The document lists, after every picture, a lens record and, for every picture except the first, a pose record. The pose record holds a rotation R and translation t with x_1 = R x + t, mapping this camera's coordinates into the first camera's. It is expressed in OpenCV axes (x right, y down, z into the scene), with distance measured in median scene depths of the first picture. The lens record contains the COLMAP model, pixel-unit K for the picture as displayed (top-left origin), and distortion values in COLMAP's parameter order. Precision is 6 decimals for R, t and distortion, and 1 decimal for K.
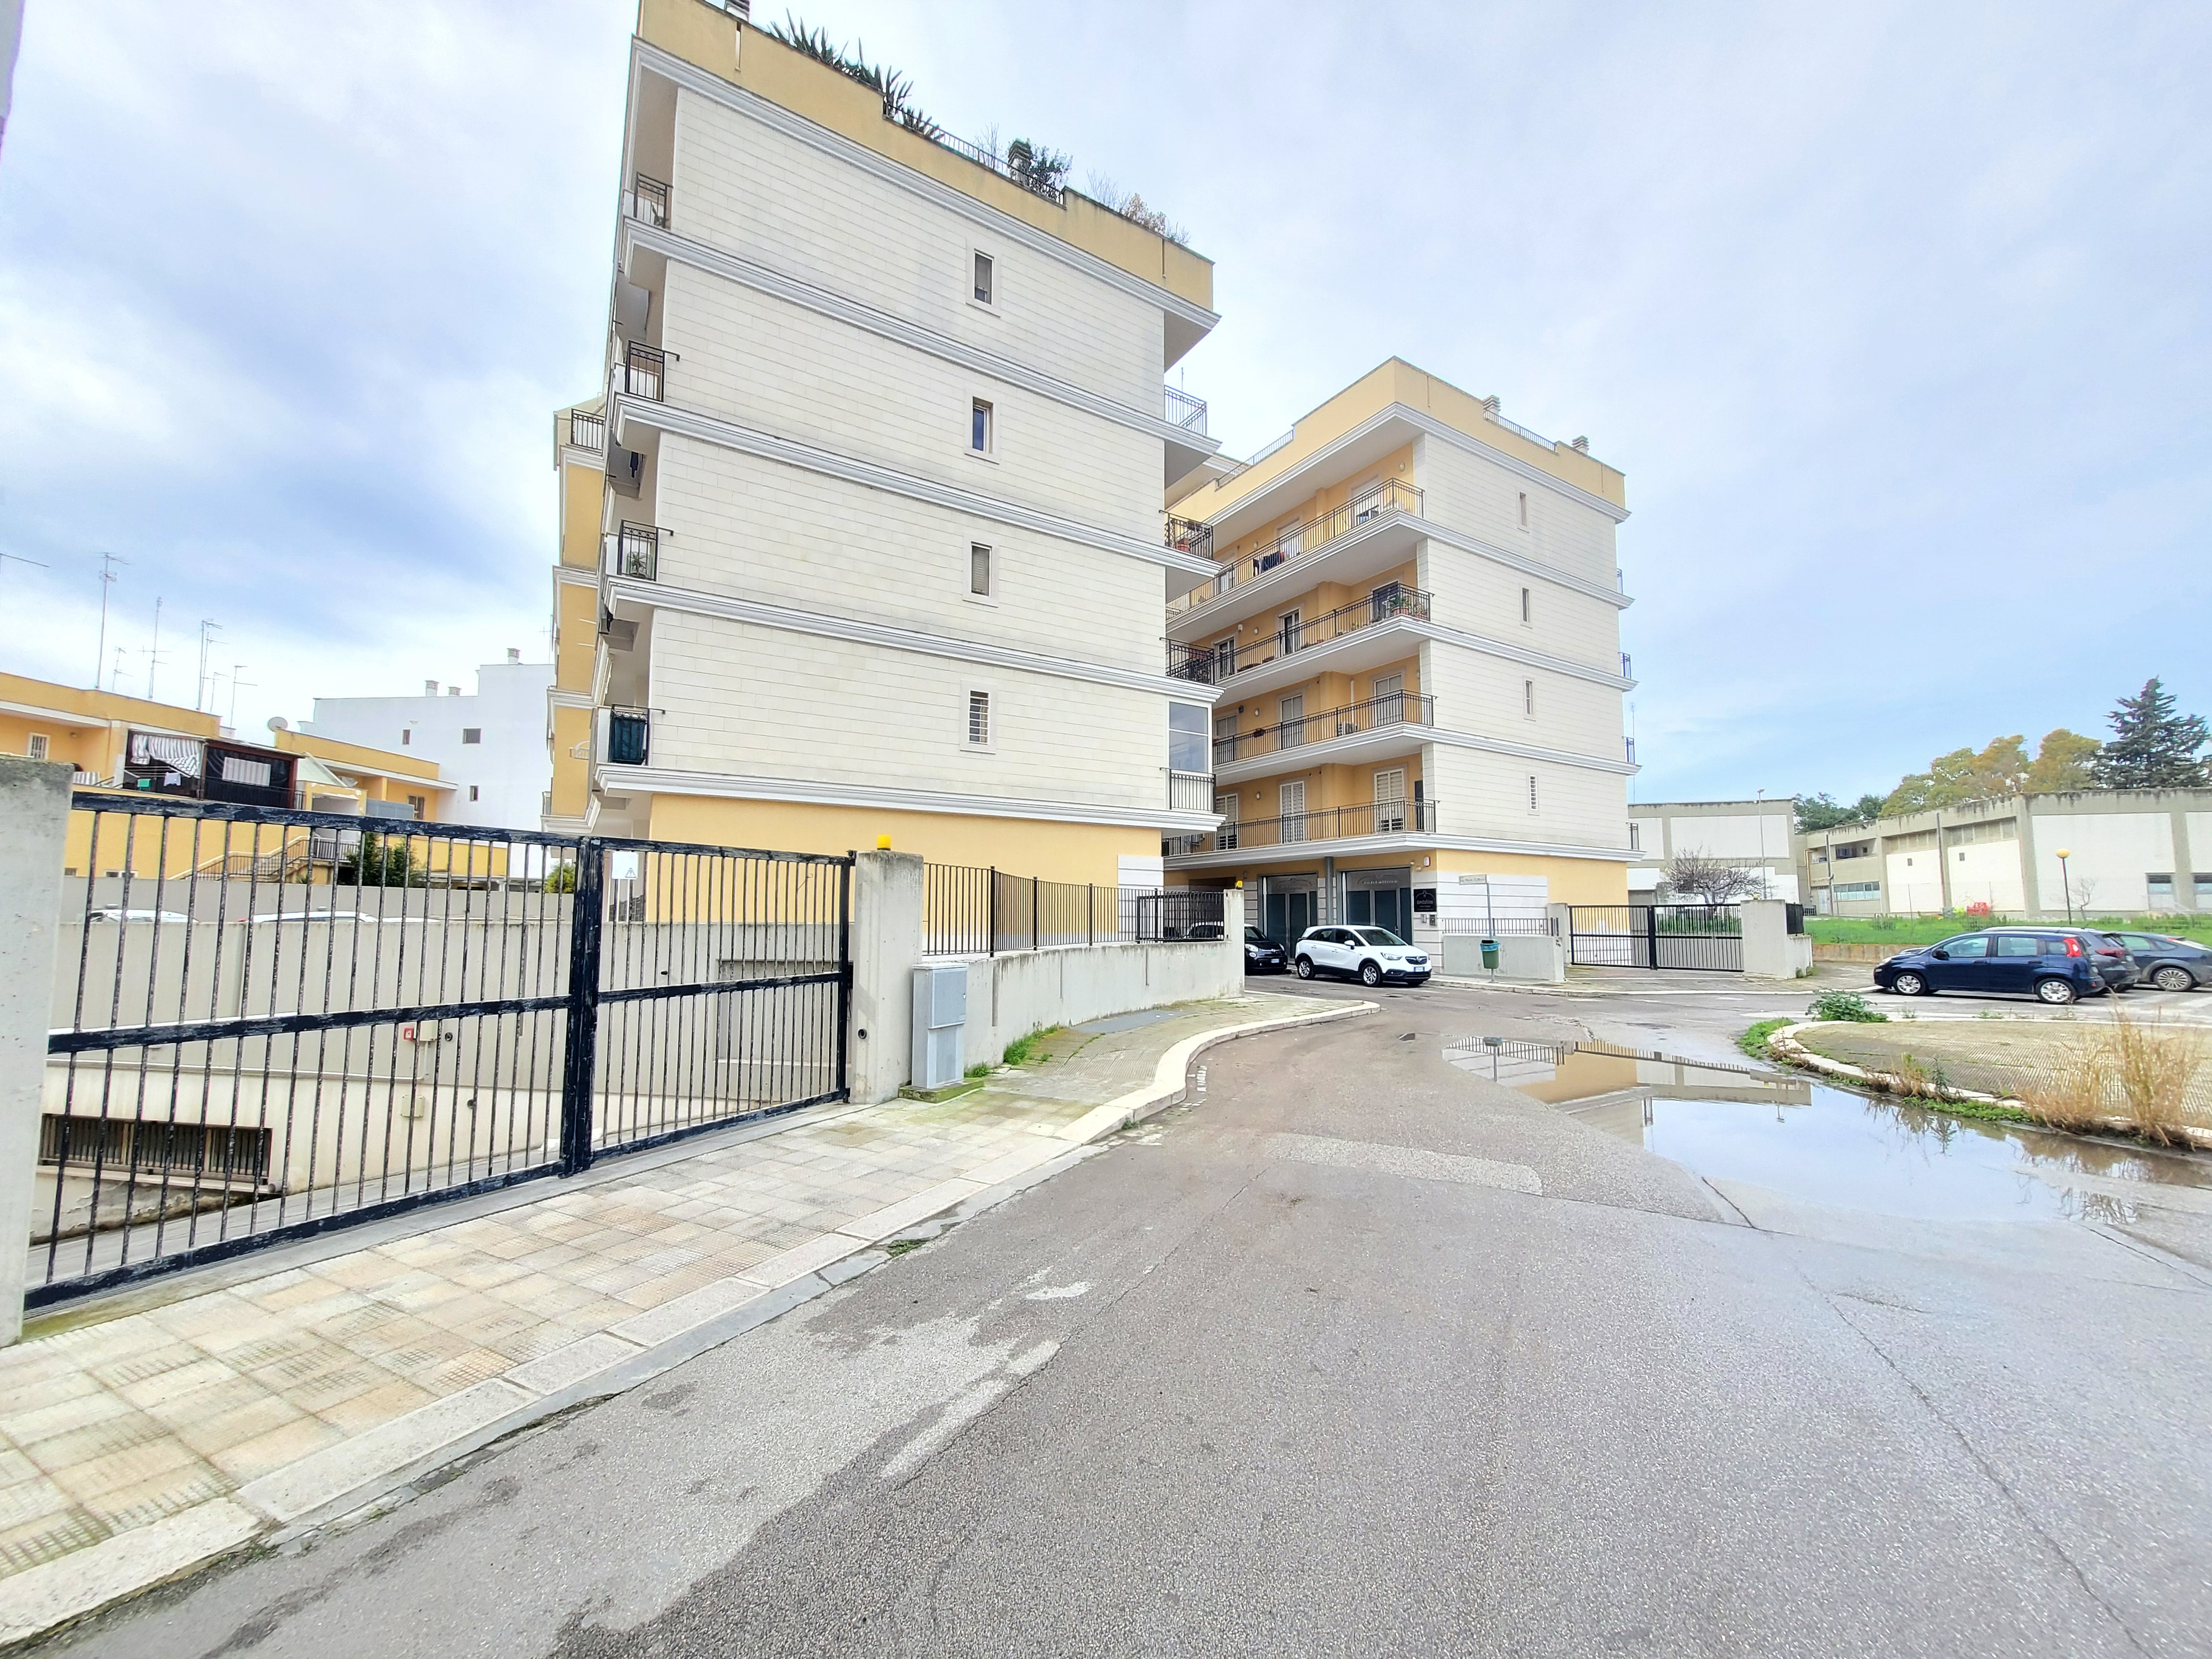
lens RADIAL K [[867.0, 0, 1110.5], [0, 867.0, 846.7], [0, 0, 1]] dist [0.005943, -0.000421]
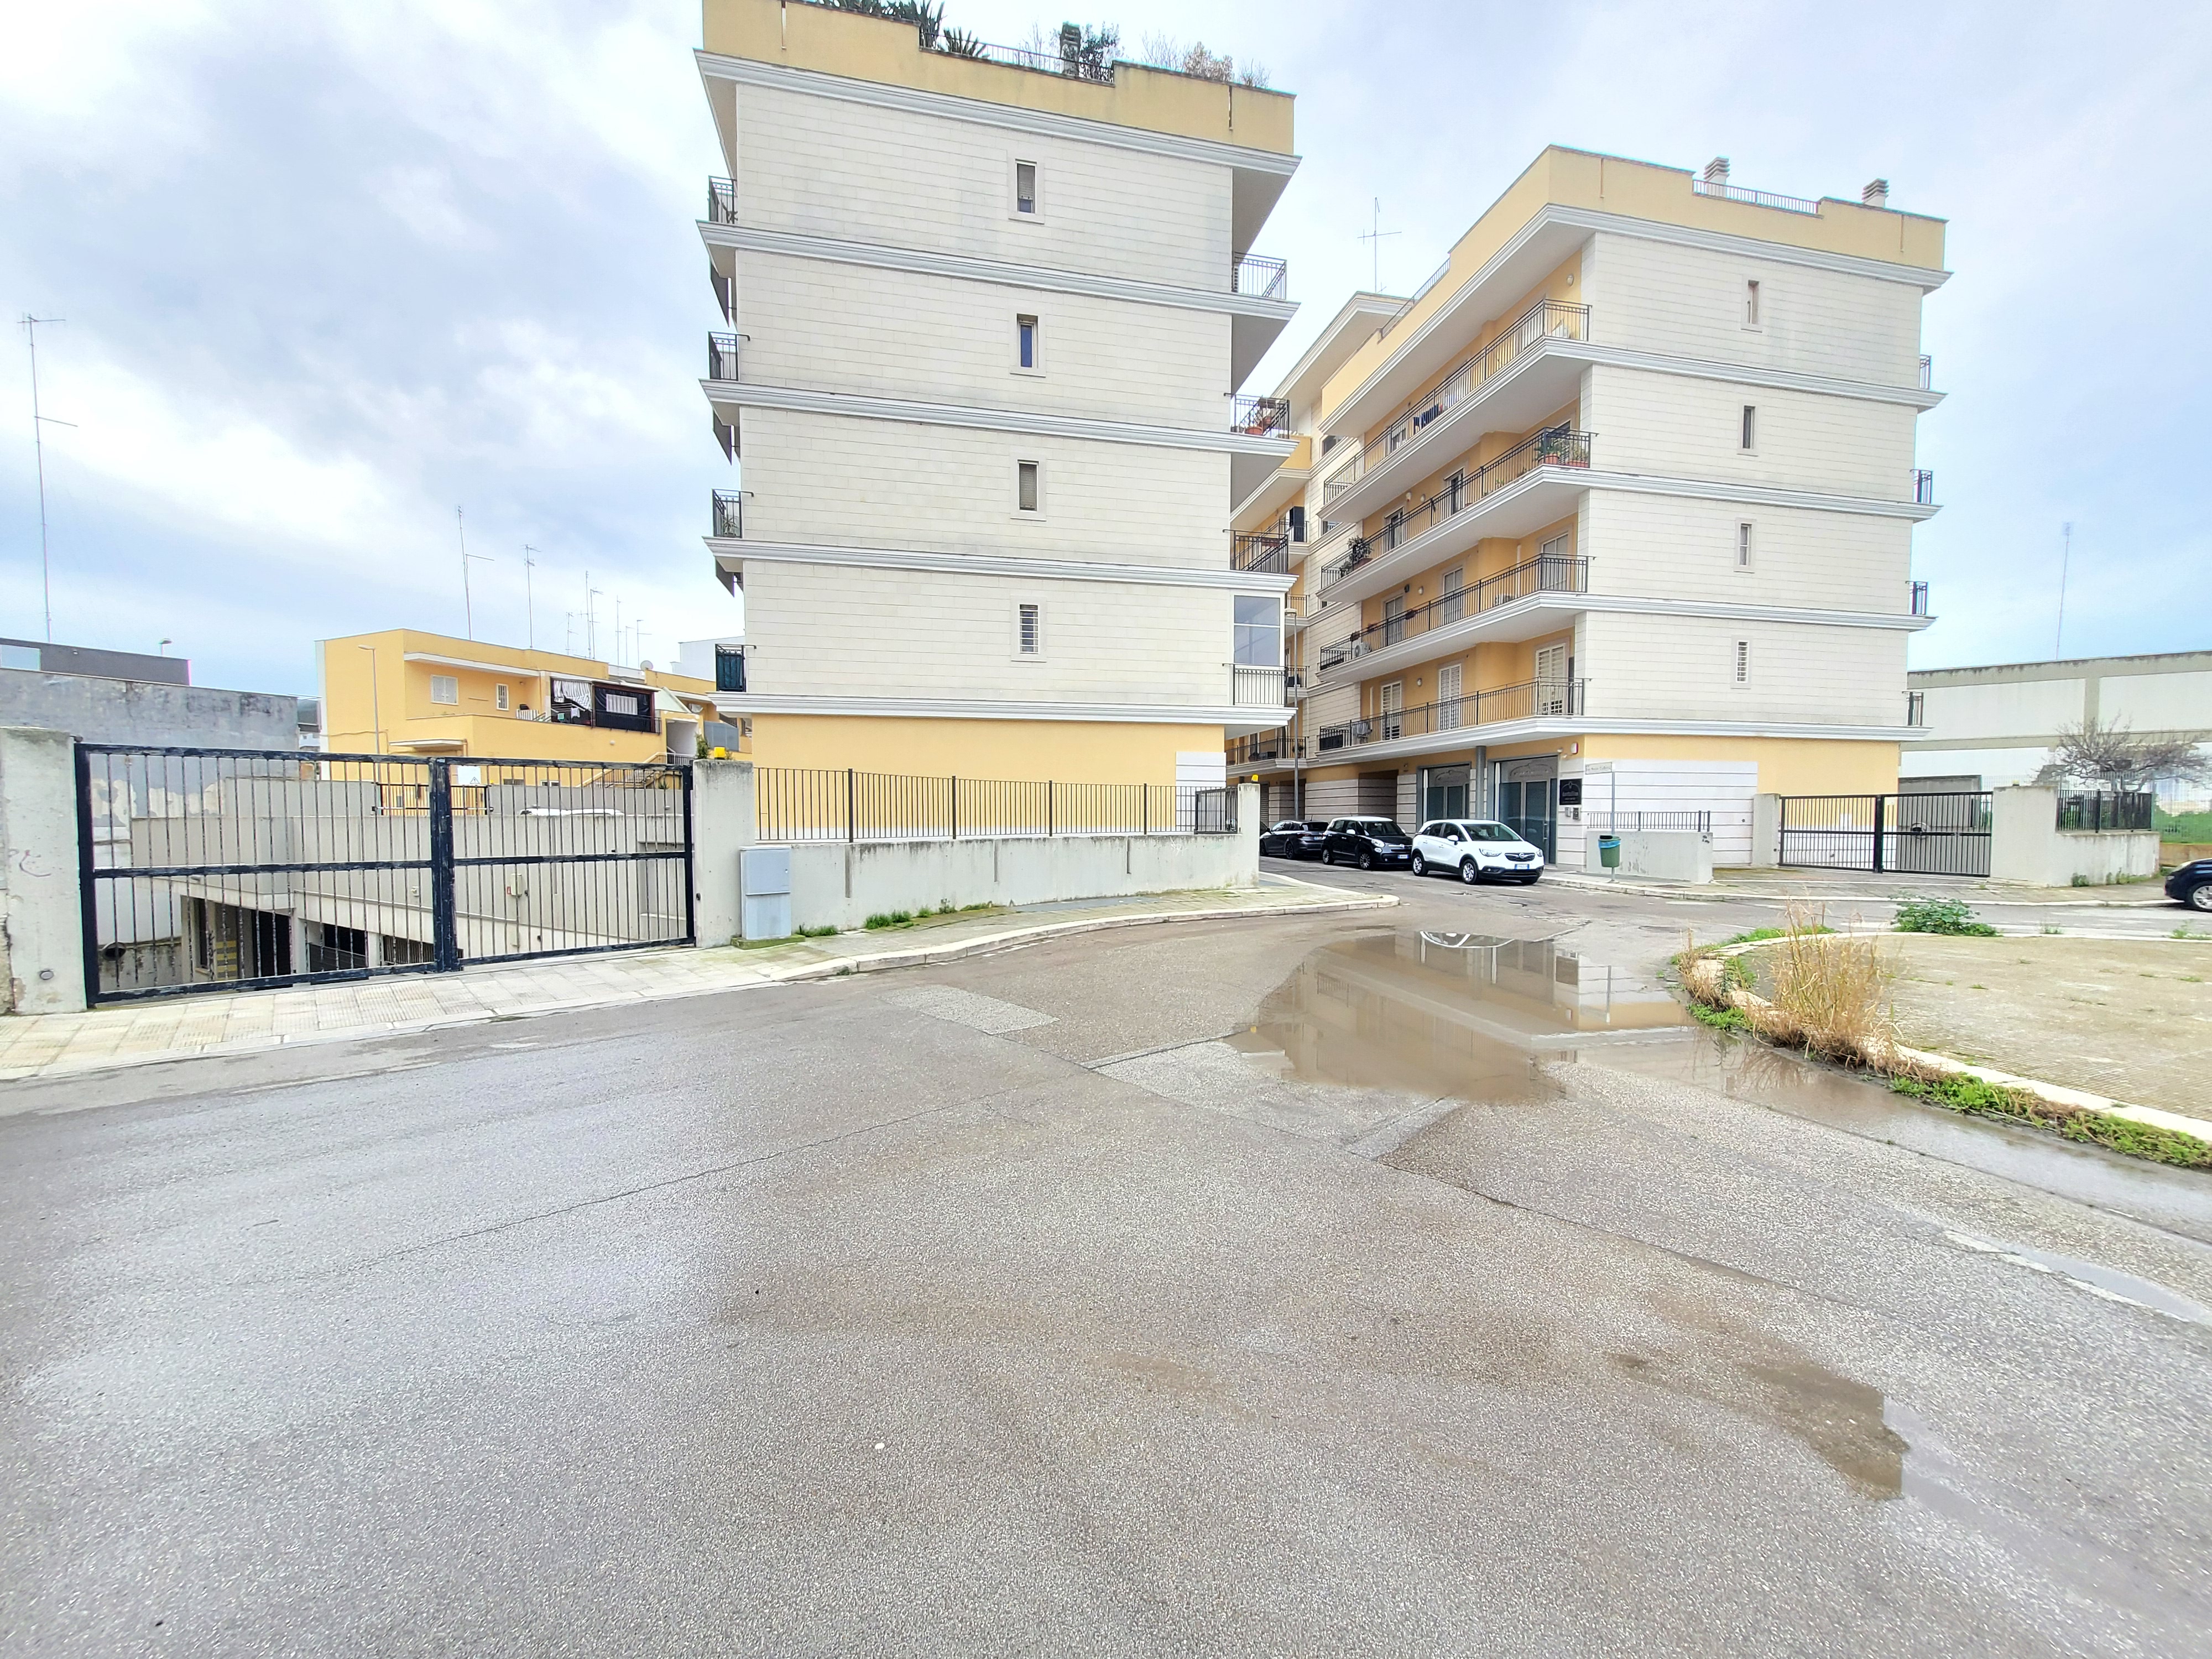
lens RADIAL K [[867.0, 0, 1110.5], [0, 867.0, 846.7], [0, 0, 1]] dist [0.005943, -0.000421]
pose [[0.941890, 0.009854, -0.335777, 0.274920], [0.030035, 0.993096, 0.113396, 0.002004], [0.334576, -0.116892, 0.935091, -0.012264]]
